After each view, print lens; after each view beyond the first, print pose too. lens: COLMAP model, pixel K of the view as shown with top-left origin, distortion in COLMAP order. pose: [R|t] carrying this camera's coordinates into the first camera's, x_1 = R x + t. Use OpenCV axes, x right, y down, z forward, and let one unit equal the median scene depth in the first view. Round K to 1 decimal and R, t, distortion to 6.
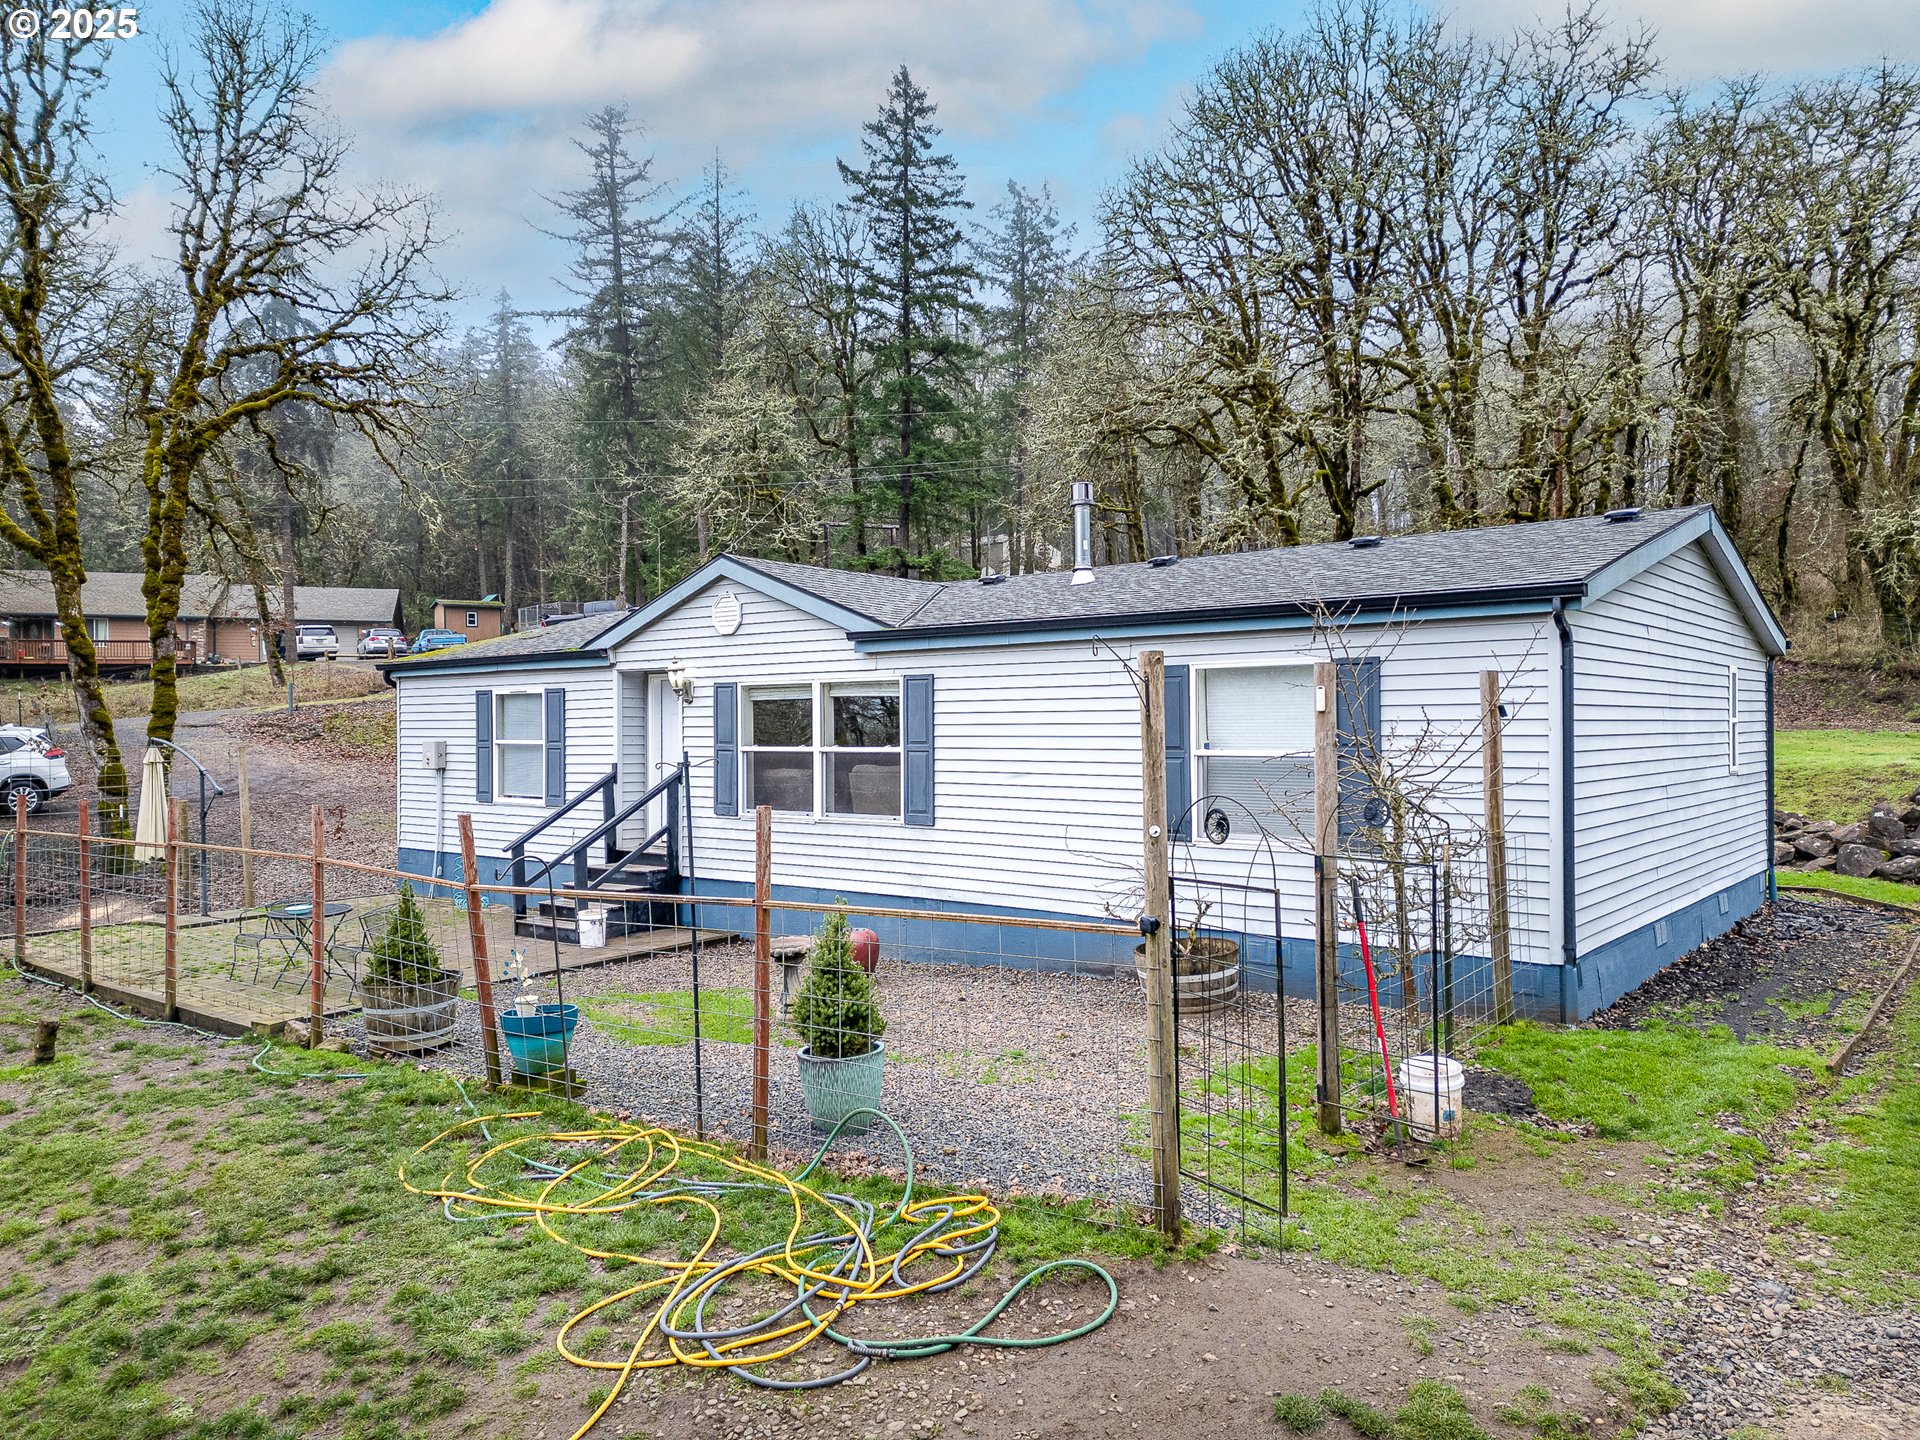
lens RADIAL K [[1454.9, 0, 972.3], [0, 1454.9, 716.5], [0, 0, 1]] dist [0.044977, -0.001899]
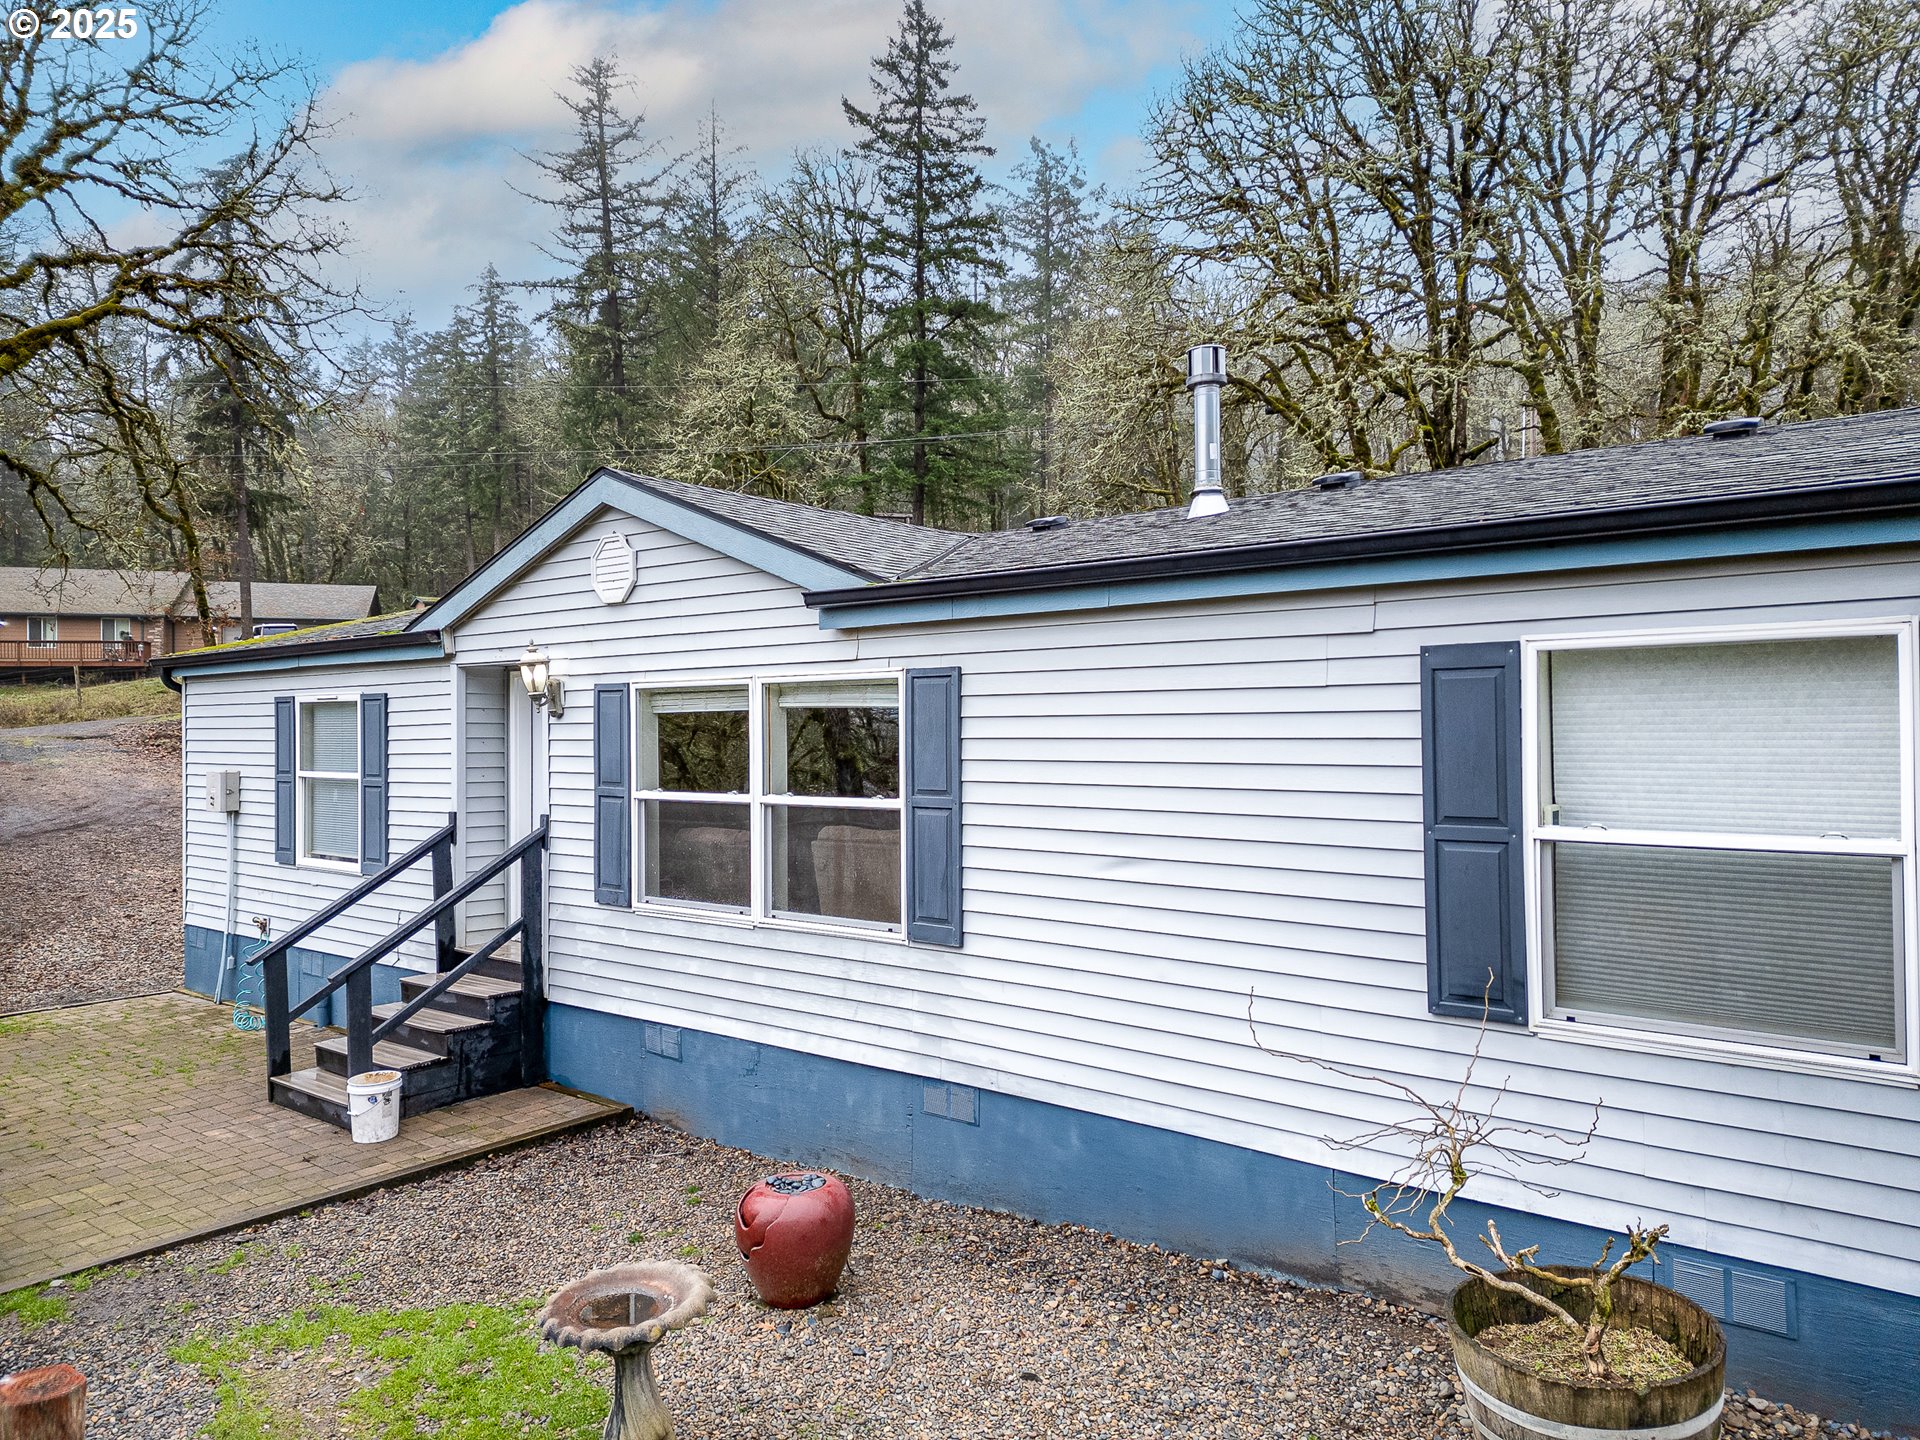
lens RADIAL K [[1454.9, 0, 962.4], [0, 1454.9, 705.3], [0, 0, 1]] dist [0.044977, -0.001899]
pose [[0.999840, -0.001765, -0.017803, -0.007843], [0.001598, 0.999955, -0.009385, -0.004681], [0.017818, 0.009355, 0.999797, 0.219272]]
